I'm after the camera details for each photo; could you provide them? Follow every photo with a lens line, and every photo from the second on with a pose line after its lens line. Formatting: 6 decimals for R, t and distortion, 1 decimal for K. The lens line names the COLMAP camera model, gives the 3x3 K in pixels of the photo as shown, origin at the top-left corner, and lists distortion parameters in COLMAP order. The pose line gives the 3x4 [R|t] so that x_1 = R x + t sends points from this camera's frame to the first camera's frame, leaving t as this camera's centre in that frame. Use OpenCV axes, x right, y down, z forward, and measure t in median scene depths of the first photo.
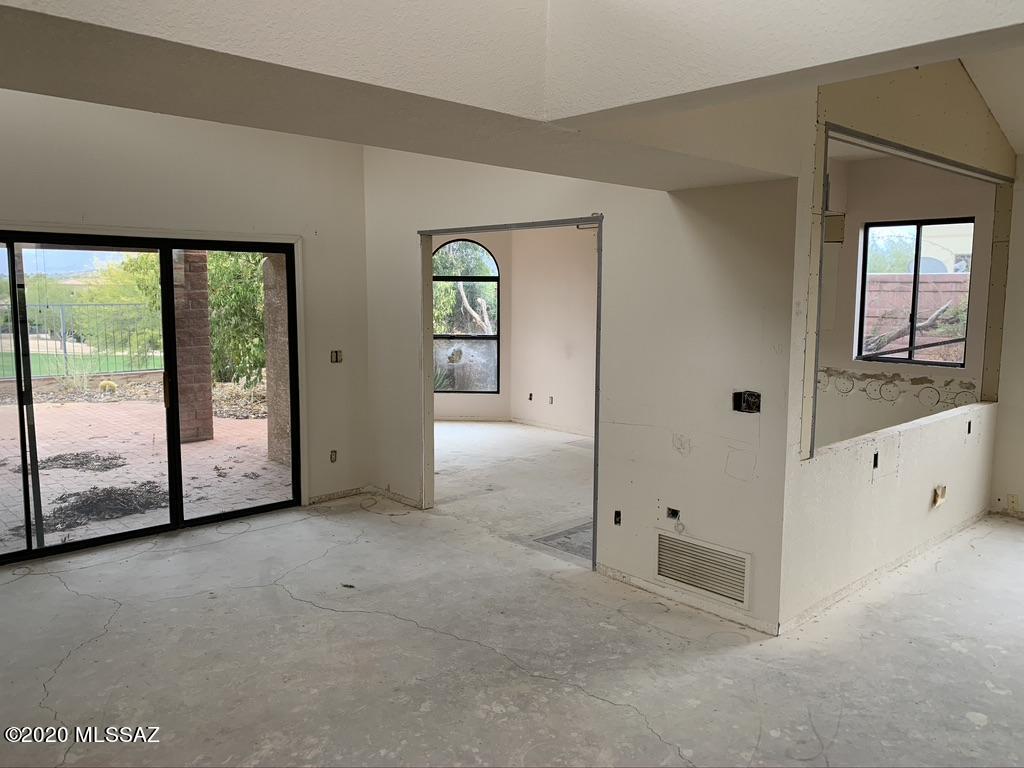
lens RADIAL K [[785.5, 0, 512.7], [0, 785.5, 382.2], [0, 0, 1]] dist [-0.005405, -0.001070]
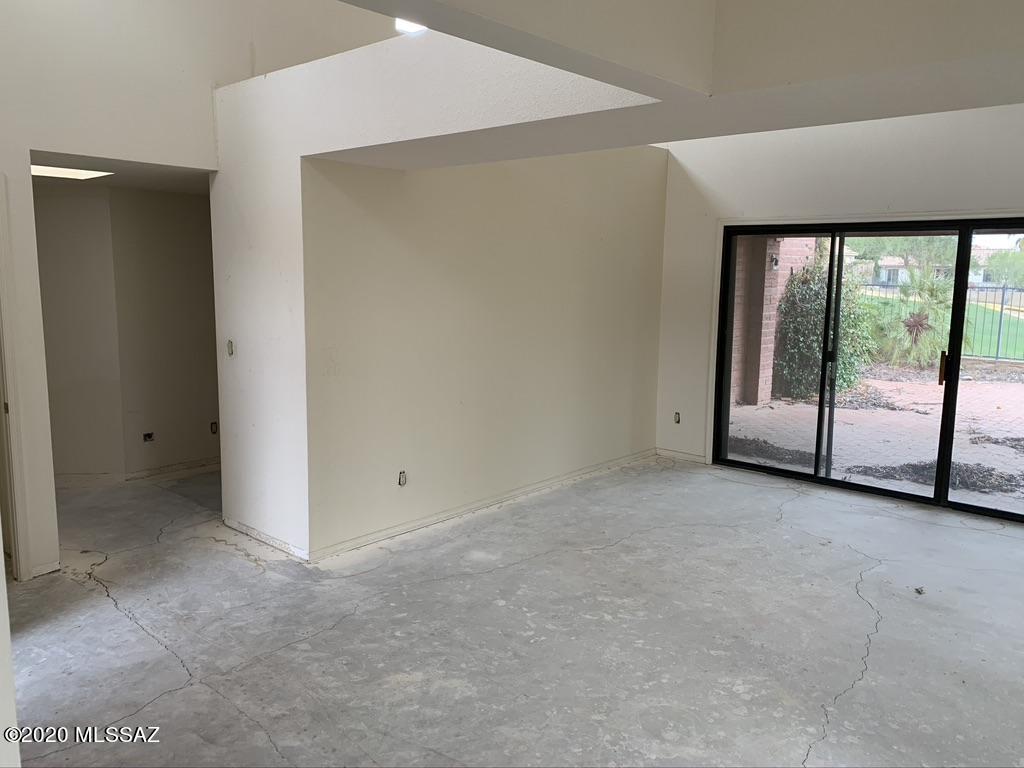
lens RADIAL K [[785.5, 0, 513.0], [0, 785.5, 383.6], [0, 0, 1]] dist [-0.005405, -0.001070]
pose [[0.081784, 0.147108, -0.985734, 0.670106], [-0.130354, 0.982130, 0.135755, -0.047462], [0.988089, 0.117391, 0.099498, 0.431623]]
